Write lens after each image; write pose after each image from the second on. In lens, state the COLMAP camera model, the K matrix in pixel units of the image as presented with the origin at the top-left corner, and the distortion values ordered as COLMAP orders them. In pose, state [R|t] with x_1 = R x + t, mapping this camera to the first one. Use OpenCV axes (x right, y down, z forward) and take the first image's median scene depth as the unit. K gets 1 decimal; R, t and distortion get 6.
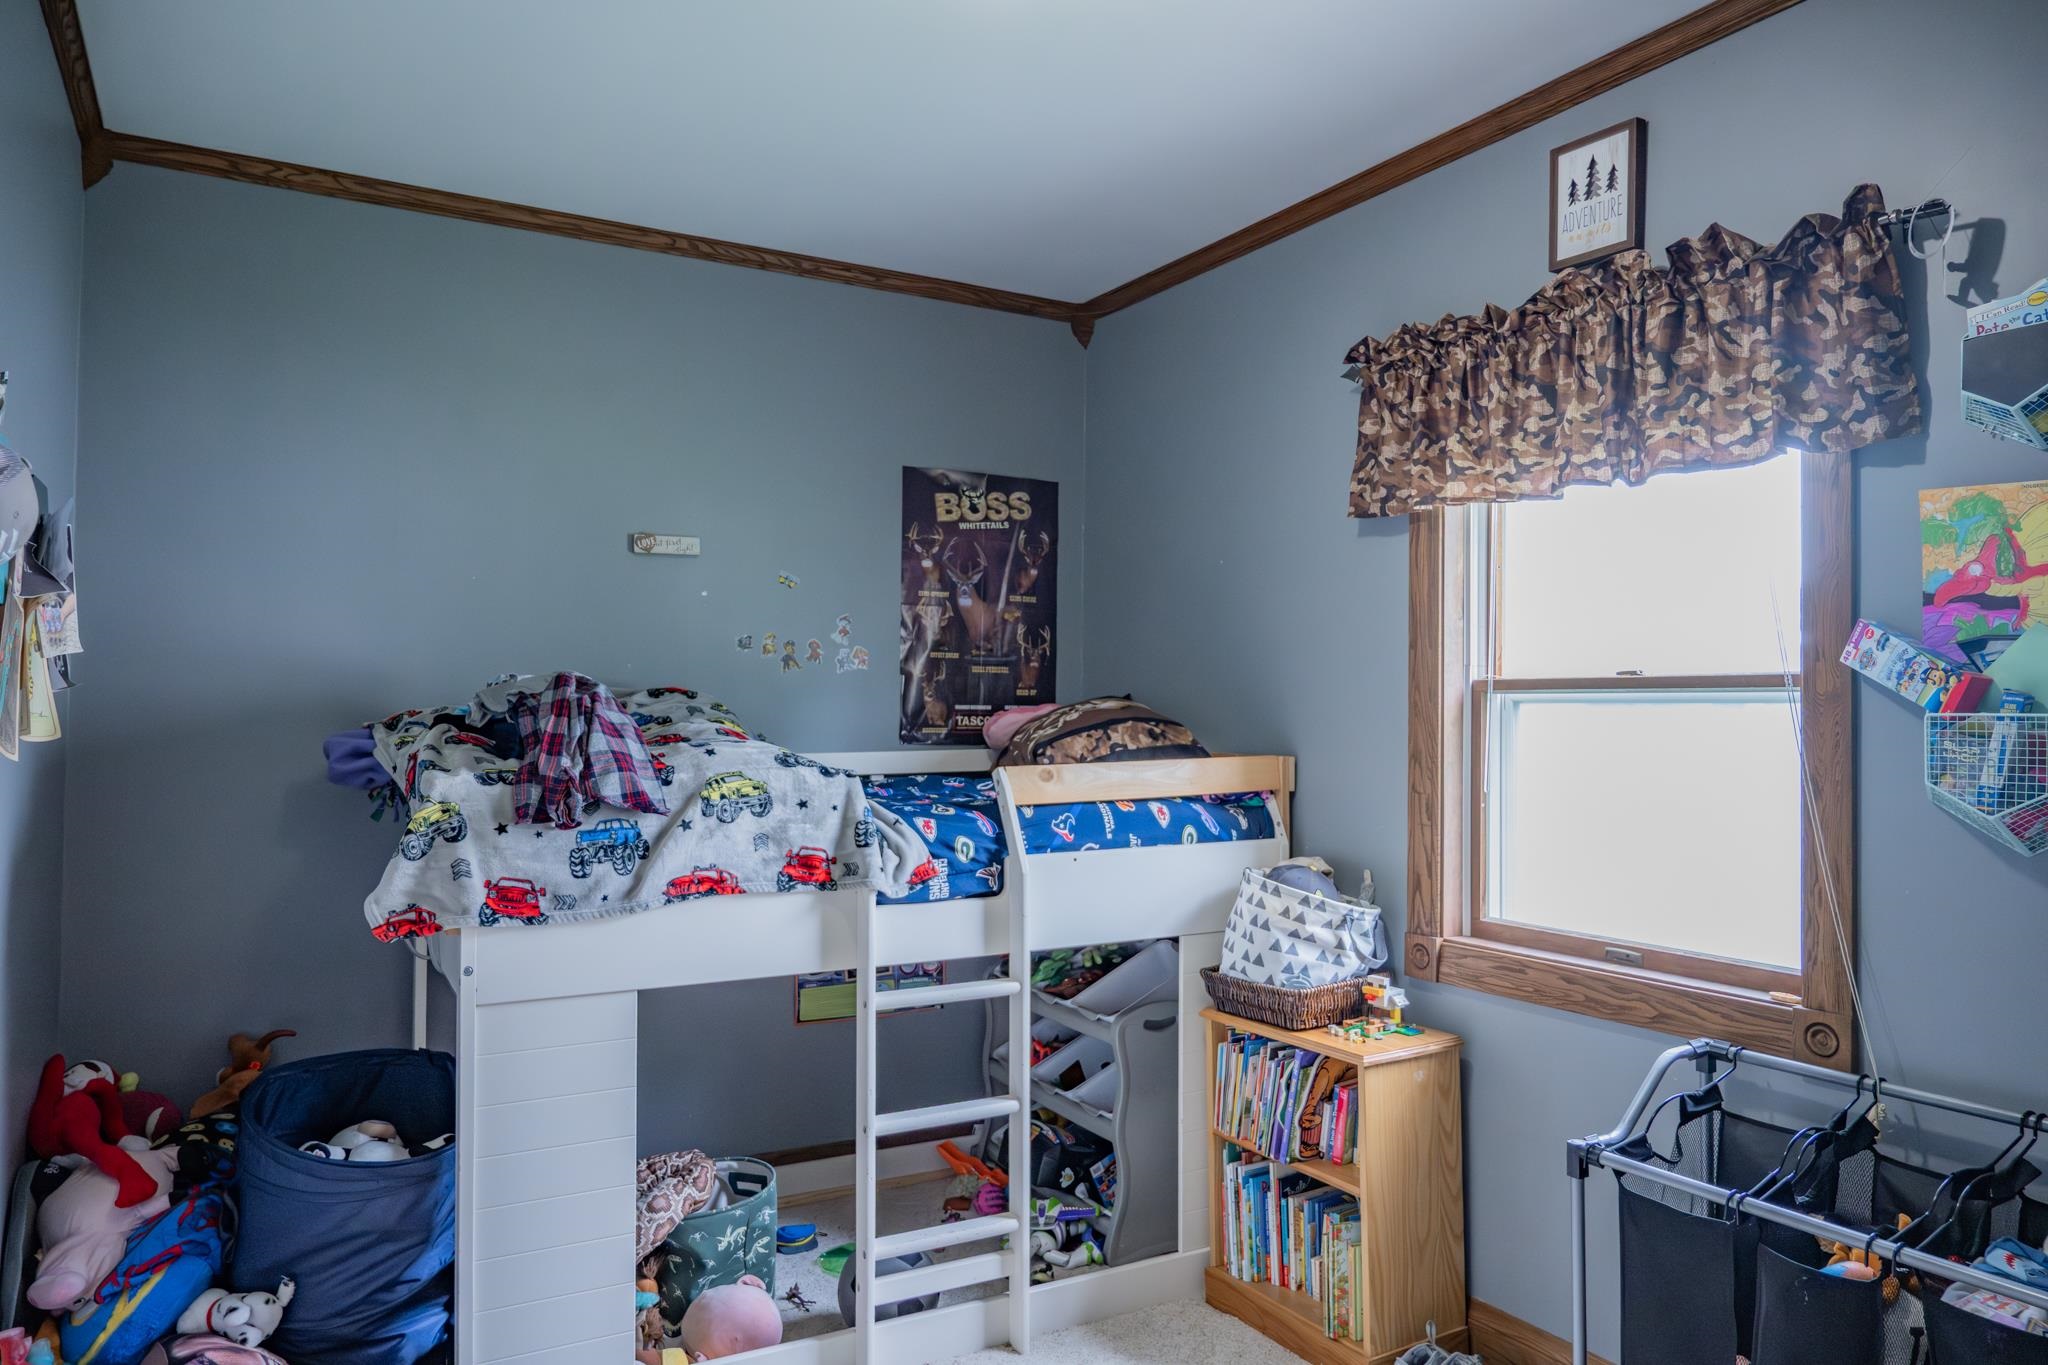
lens RADIAL K [[1372.7, 0, 1020.9], [0, 1372.7, 676.3], [0, 0, 1]] dist [-0.008594, 0.005911]
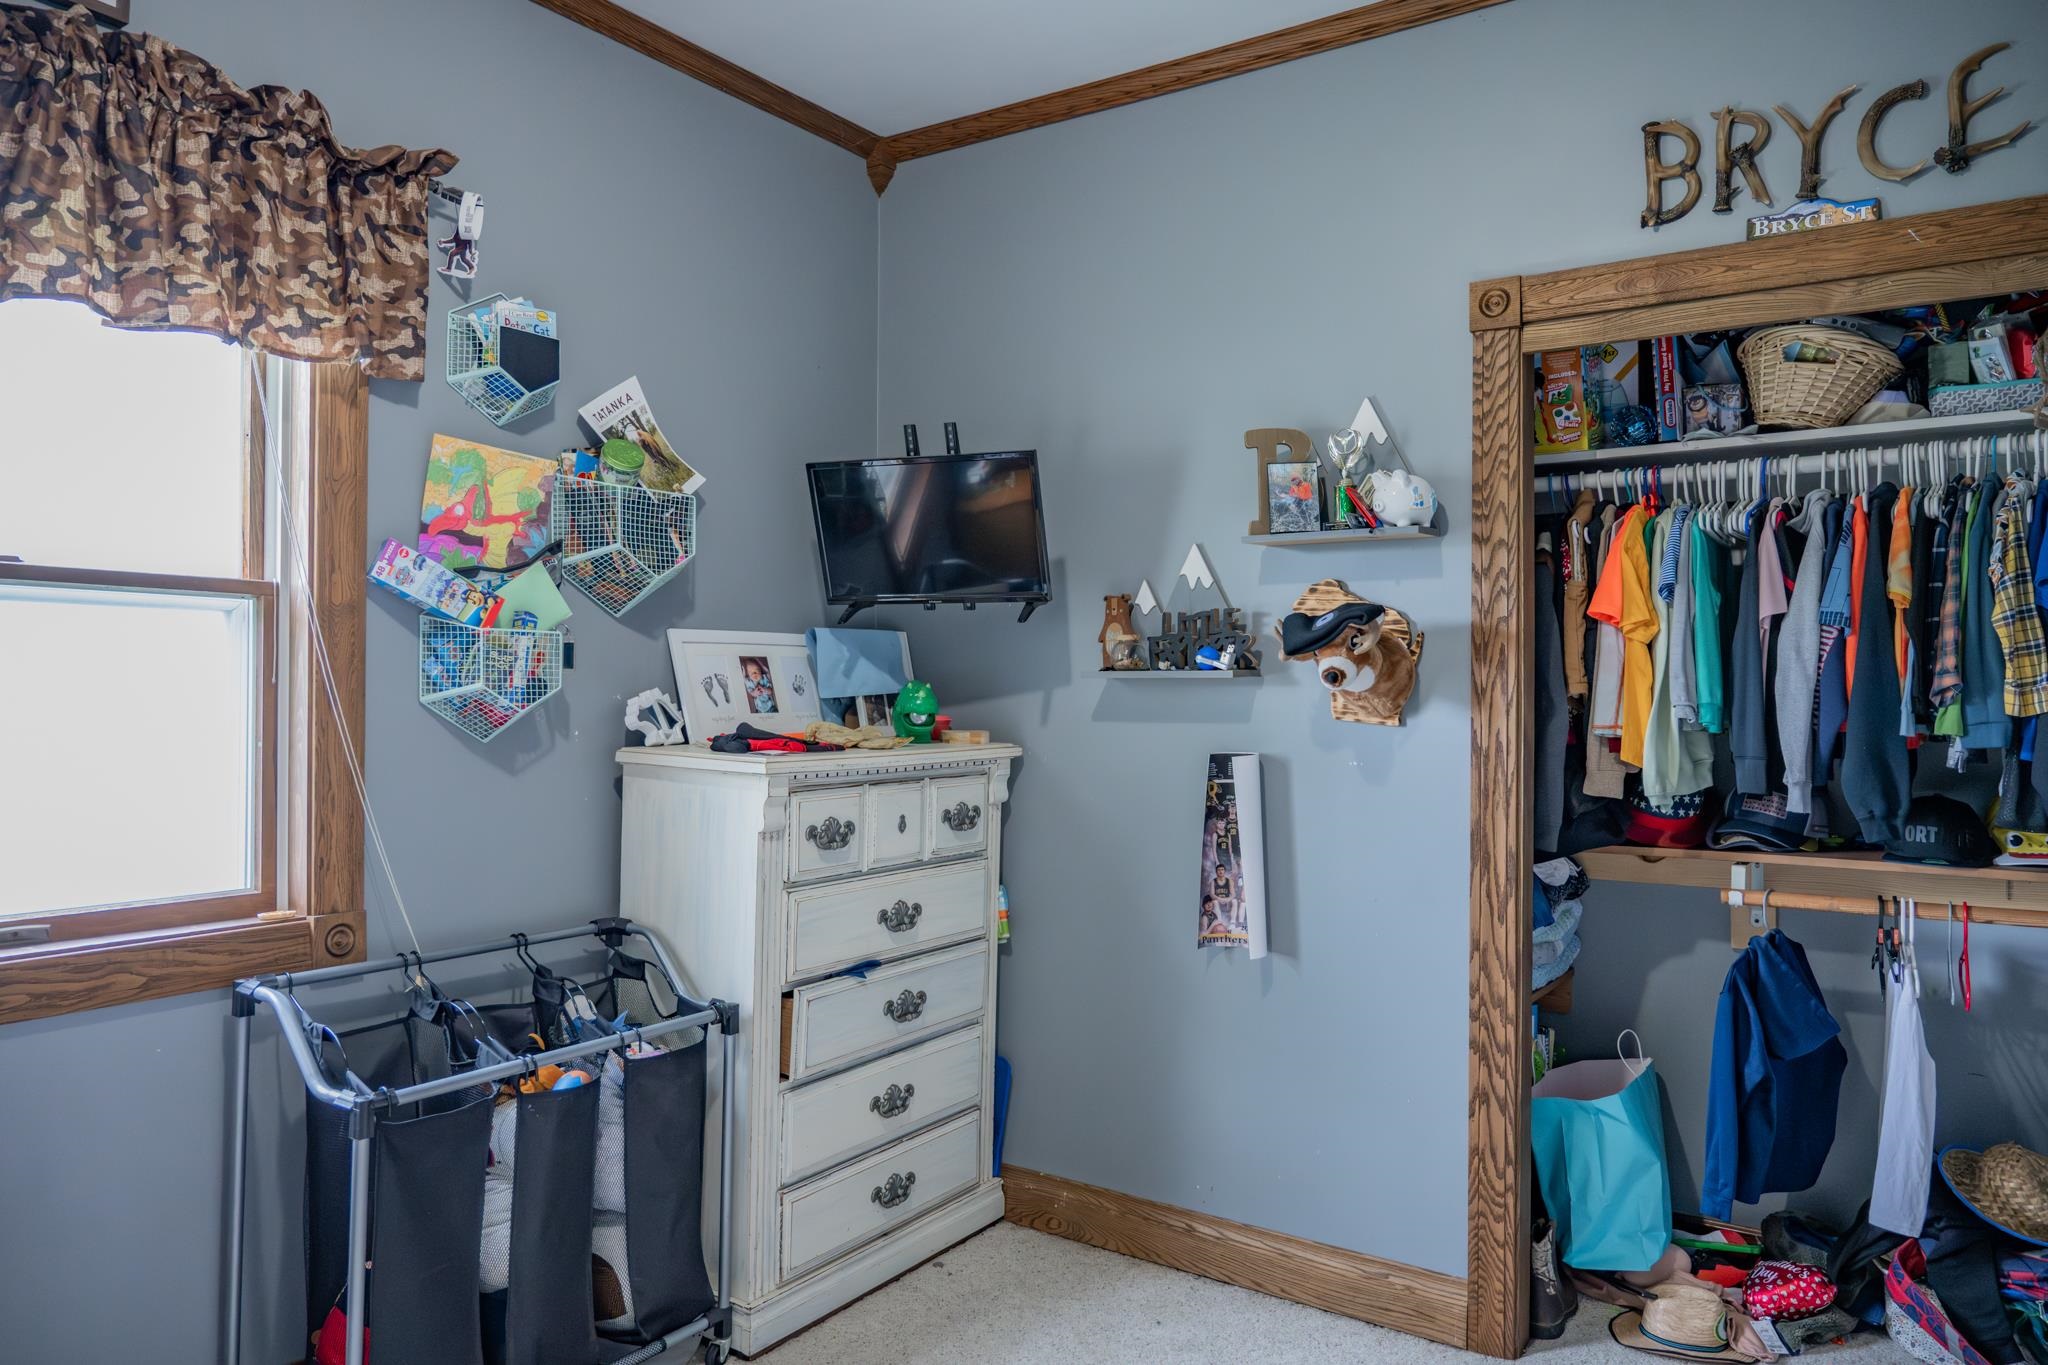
lens RADIAL K [[1408.4, 0, 1018.1], [0, 1408.4, 685.9], [0, 0, 1]] dist [-0.005146, 0.000419]
pose [[-0.451107, -0.033515, 0.891840, -0.642274], [-0.056657, 0.998354, 0.008859, 0.038906], [-0.890670, -0.046532, -0.452264, 1.103036]]
